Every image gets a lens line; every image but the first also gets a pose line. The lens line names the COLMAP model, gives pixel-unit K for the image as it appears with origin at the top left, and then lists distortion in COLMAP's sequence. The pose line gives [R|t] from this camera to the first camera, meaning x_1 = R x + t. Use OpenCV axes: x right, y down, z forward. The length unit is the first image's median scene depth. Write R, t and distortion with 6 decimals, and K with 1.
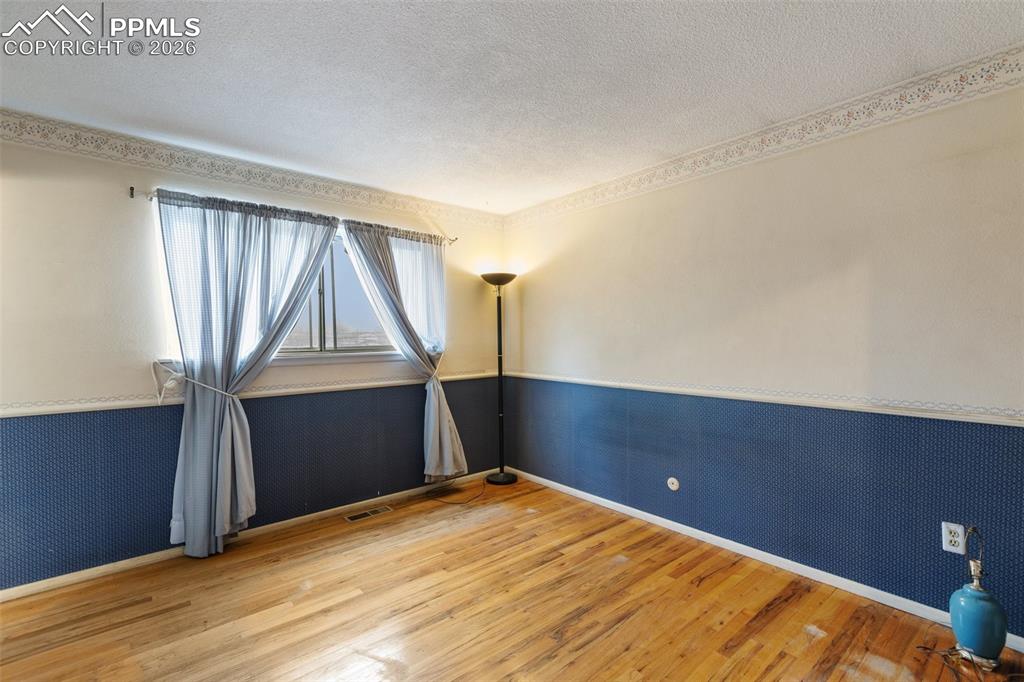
lens RADIAL K [[460.7, 0, 511.9], [0, 460.7, 336.2], [0, 0, 1]] dist [-0.002351, -0.000755]
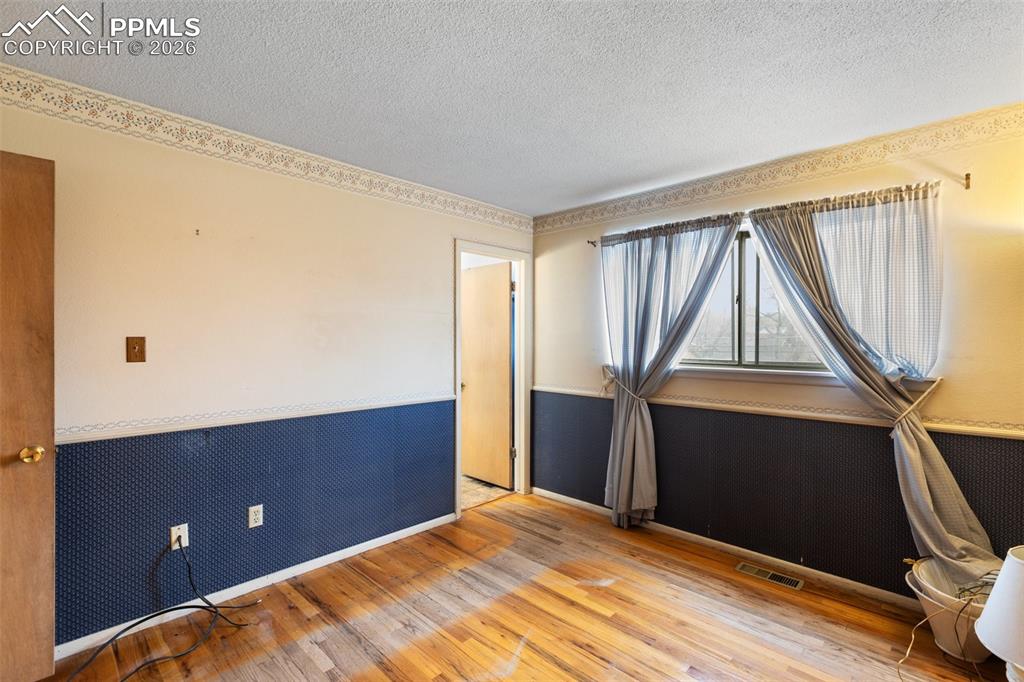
lens RADIAL K [[464.0, 0, 514.3], [0, 464.0, 328.2], [0, 0, 1]] dist [-0.000404, 0.000050]
pose [[0.096271, -0.010687, -0.995298, 0.493568], [0.000433, 0.999943, -0.010695, -0.032822], [0.995355, 0.000598, 0.096270, 0.543604]]
